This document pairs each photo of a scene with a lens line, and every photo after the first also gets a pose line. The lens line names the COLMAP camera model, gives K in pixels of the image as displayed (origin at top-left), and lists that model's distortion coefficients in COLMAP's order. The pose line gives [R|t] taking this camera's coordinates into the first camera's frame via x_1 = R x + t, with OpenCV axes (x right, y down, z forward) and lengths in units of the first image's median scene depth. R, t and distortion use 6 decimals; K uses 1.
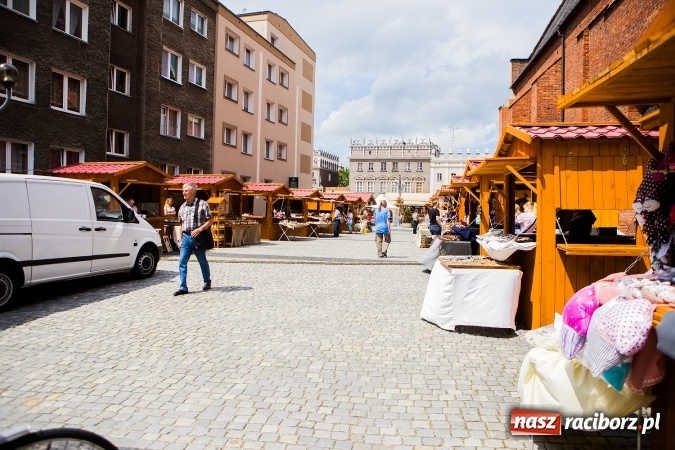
lens RADIAL K [[470.4, 0, 337.5], [0, 470.4, 225.0], [0, 0, 1]] dist [-0.097765, 0.065148]
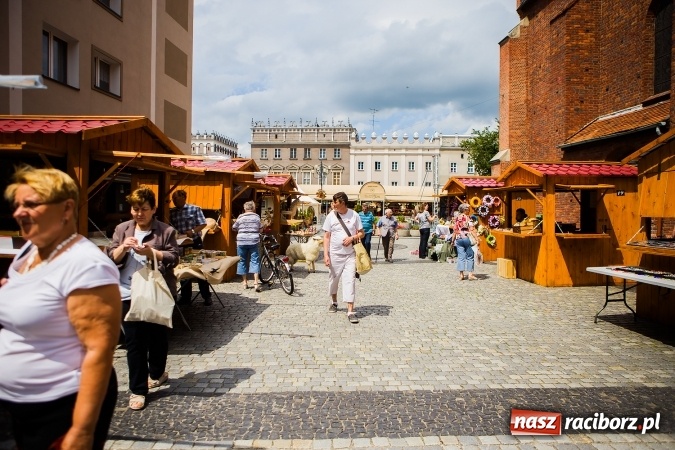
lens RADIAL K [[470.4, 0, 337.5], [0, 470.4, 225.0], [0, 0, 1]] dist [-0.097765, 0.065148]
pose [[0.977474, -0.018738, 0.210224, -0.000673], [0.017040, 0.999806, 0.009887, -0.006452], [-0.210368, -0.006082, 0.977603, 0.188066]]
